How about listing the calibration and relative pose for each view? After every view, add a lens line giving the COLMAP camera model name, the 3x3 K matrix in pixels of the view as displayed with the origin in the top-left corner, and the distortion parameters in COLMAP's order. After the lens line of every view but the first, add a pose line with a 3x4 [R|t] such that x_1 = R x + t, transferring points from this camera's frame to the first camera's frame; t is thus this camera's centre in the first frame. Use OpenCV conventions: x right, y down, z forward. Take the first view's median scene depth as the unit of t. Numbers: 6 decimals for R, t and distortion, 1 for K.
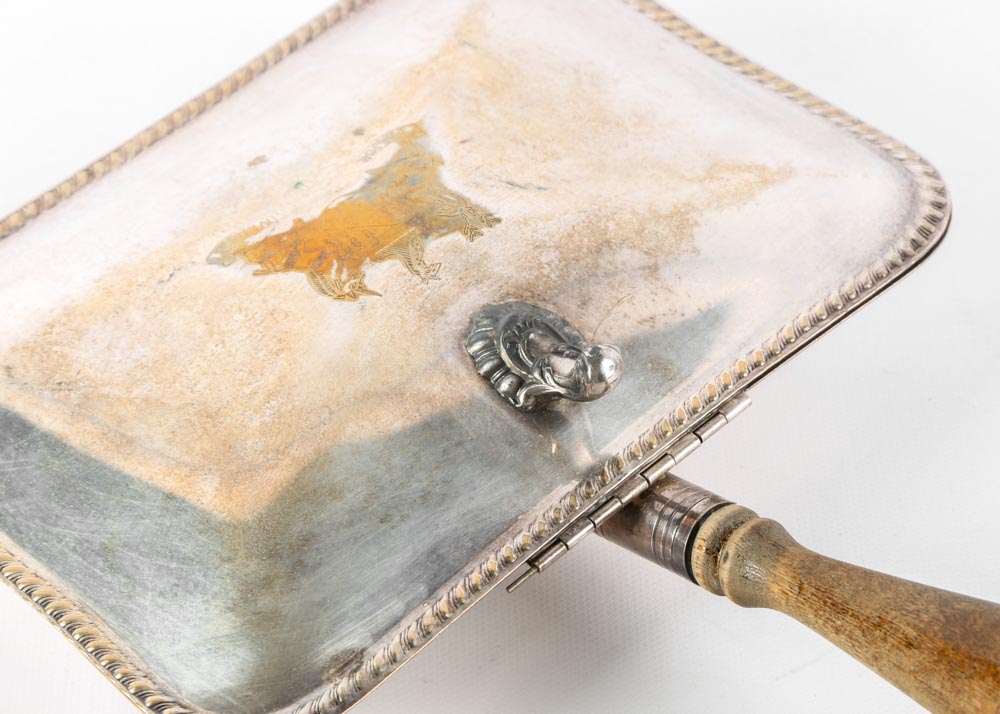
lens RADIAL K [[3206.9, 0, 555.2], [0, 3206.9, 387.1], [0, 0, 1]] dist [0.440202, 0.000000]
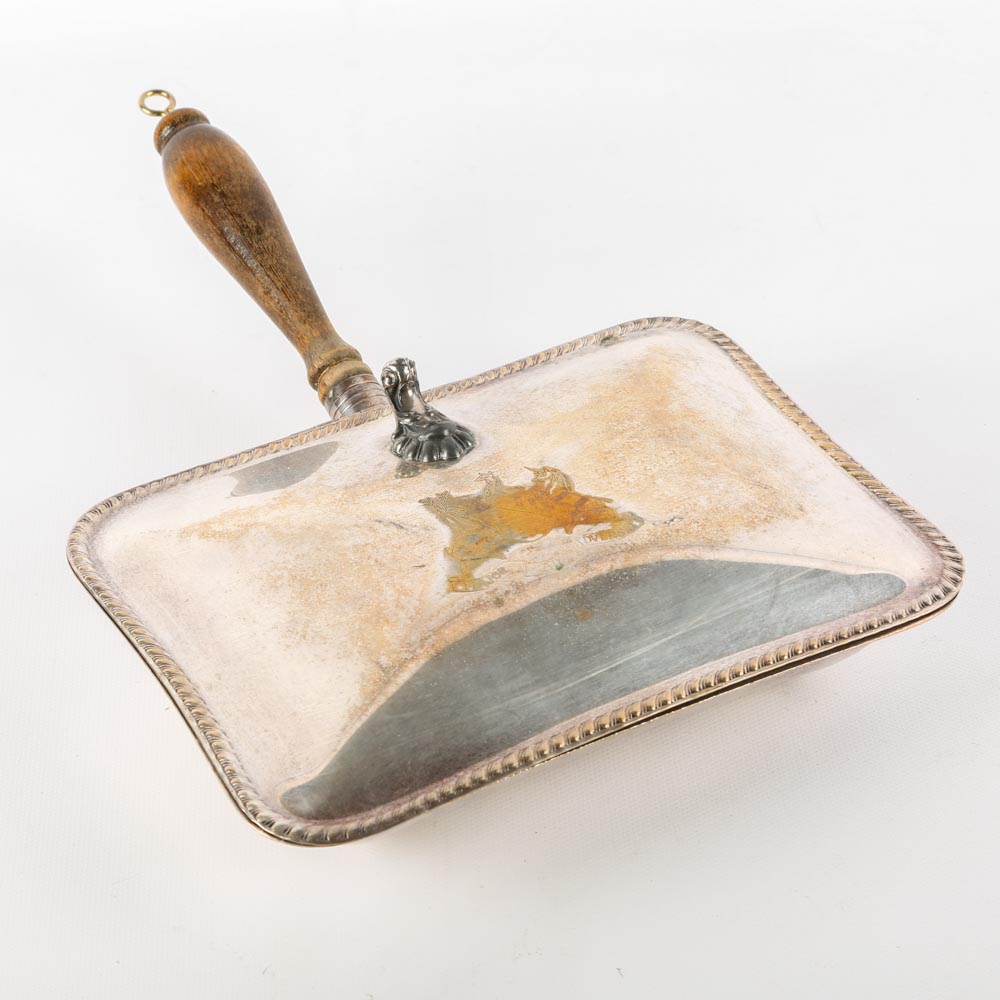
lens RADIAL K [[2783.8, 0, 506.4], [0, 2783.8, 499.5], [0, 0, 1]] dist [0.281050, 0.000000]
pose [[-0.963074, -0.131856, 0.234740, -0.318690], [0.227660, 0.066643, 0.971458, -1.150890], [-0.143736, 0.989026, -0.034163, 1.039288]]
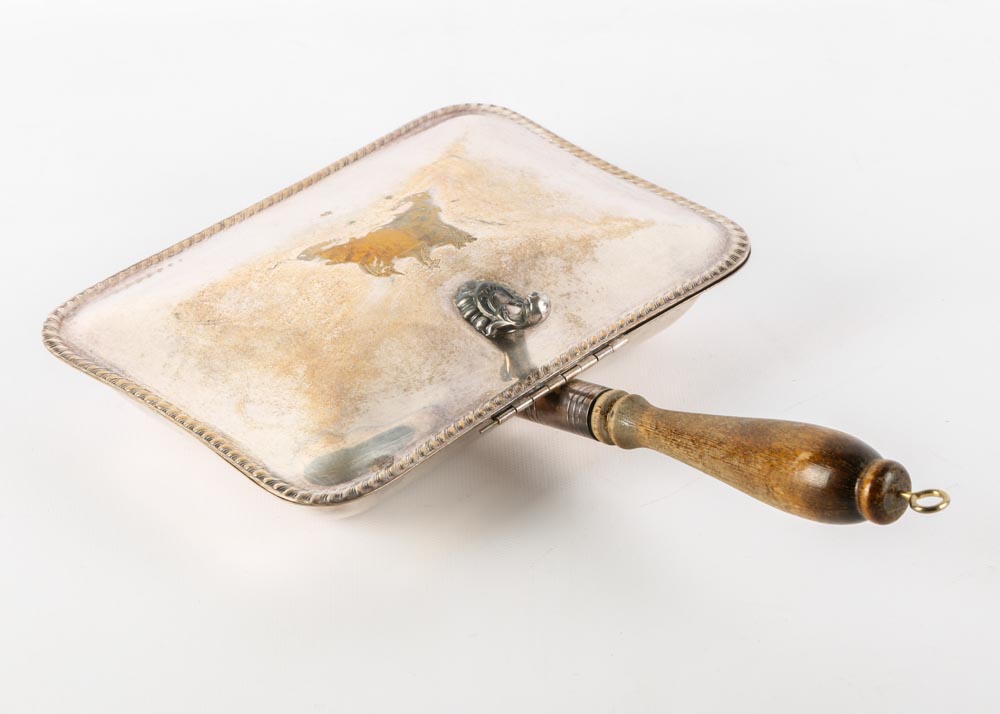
lens RADIAL K [[2763.7, 0, 510.2], [0, 2763.7, 358.1], [0, 0, 1]] dist [0.516290, 0.000000]
pose [[0.999716, 0.017340, 0.016354, -0.021886], [-0.013861, 0.981109, -0.192957, 0.282446], [-0.019391, 0.192675, 0.981071, -0.379692]]
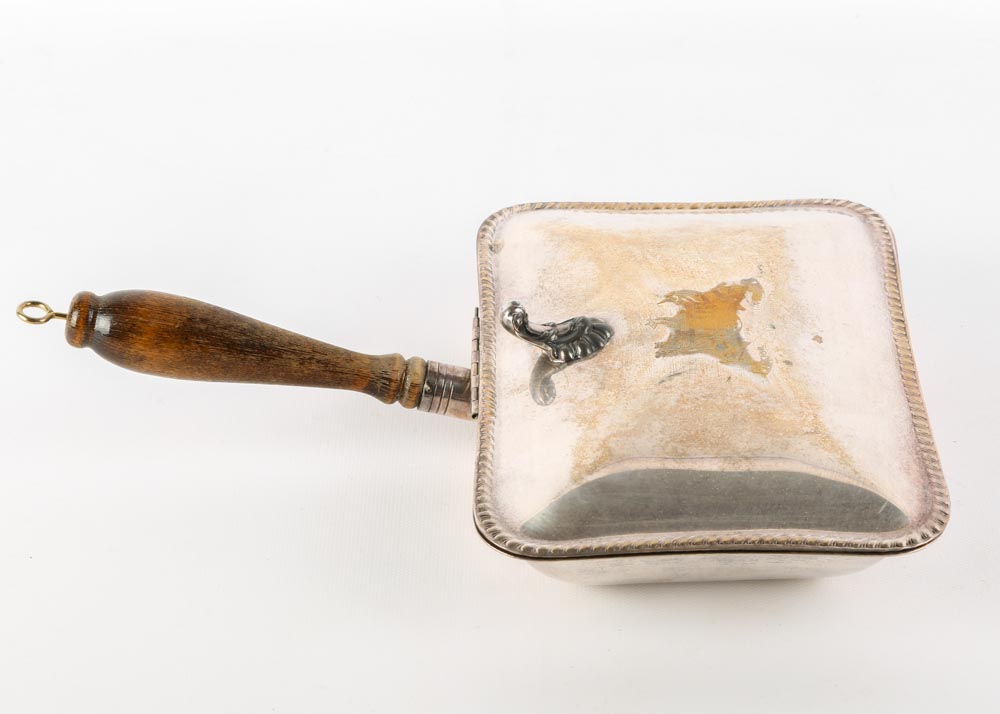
lens RADIAL K [[2763.7, 0, 506.2], [0, 2763.7, 355.6], [0, 0, 1]] dist [0.516290, 0.000000]
pose [[-0.698305, 0.442050, -0.562994, 0.821055], [-0.505148, 0.252917, 0.825142, -1.165505], [0.507145, 0.860596, 0.046688, 0.901845]]
